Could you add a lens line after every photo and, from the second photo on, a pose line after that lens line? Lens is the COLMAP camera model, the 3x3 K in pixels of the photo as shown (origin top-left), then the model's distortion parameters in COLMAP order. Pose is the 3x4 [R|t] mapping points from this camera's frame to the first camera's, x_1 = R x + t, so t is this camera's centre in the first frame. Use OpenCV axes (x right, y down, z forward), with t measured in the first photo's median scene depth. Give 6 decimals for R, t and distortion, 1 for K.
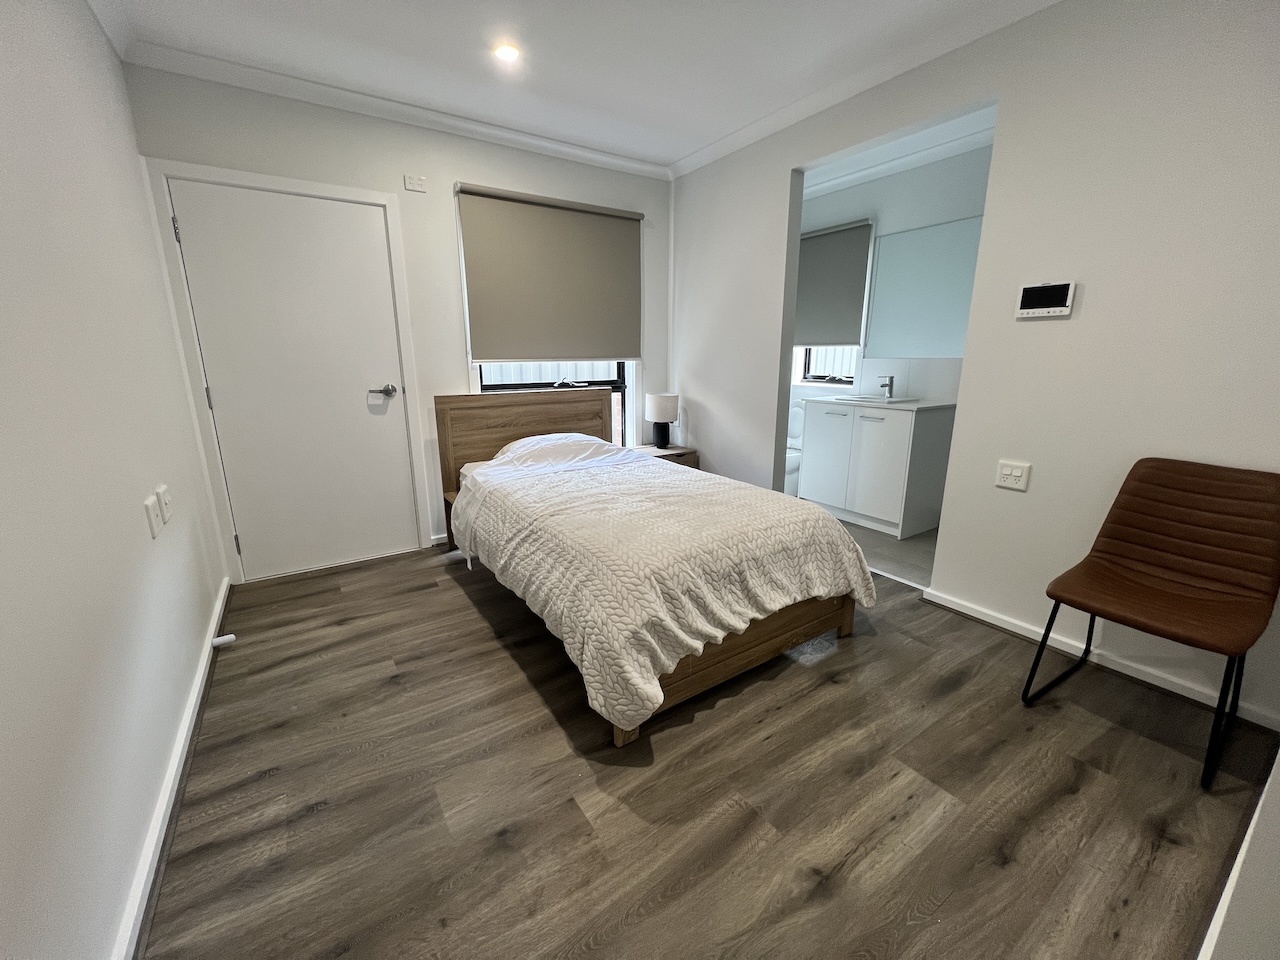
lens RADIAL K [[511.8, 0, 641.0], [0, 511.8, 480.1], [0, 0, 1]] dist [-0.006433, -0.000450]
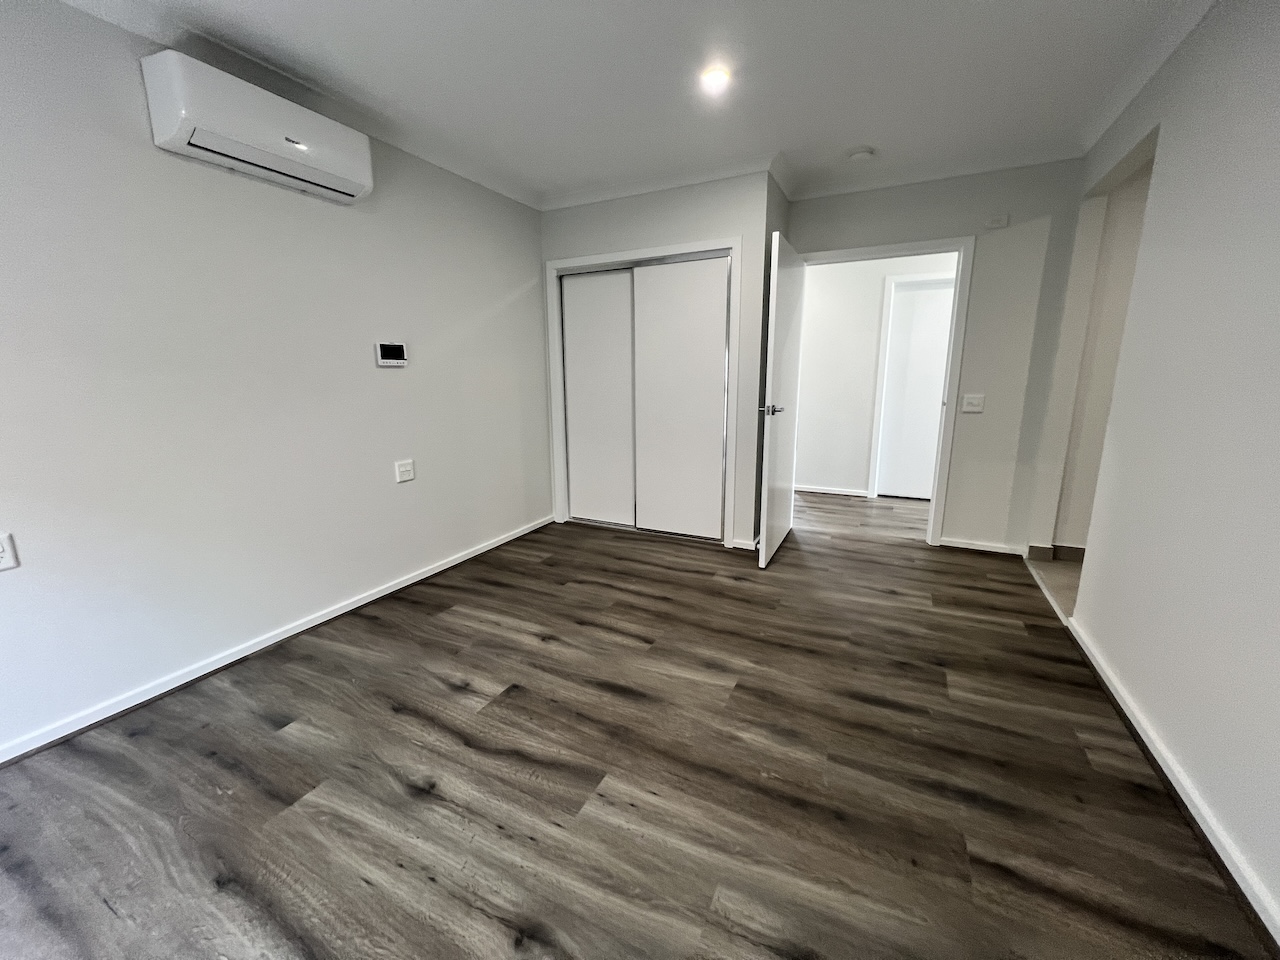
lens RADIAL K [[511.8, 0, 636.0], [0, 511.8, 476.2], [0, 0, 1]] dist [-0.006433, -0.000450]
pose [[-0.493525, -0.163930, 0.854143, -0.430017], [0.209178, 0.930877, 0.299521, -0.274150], [-0.844202, 0.326489, -0.425120, 0.945832]]
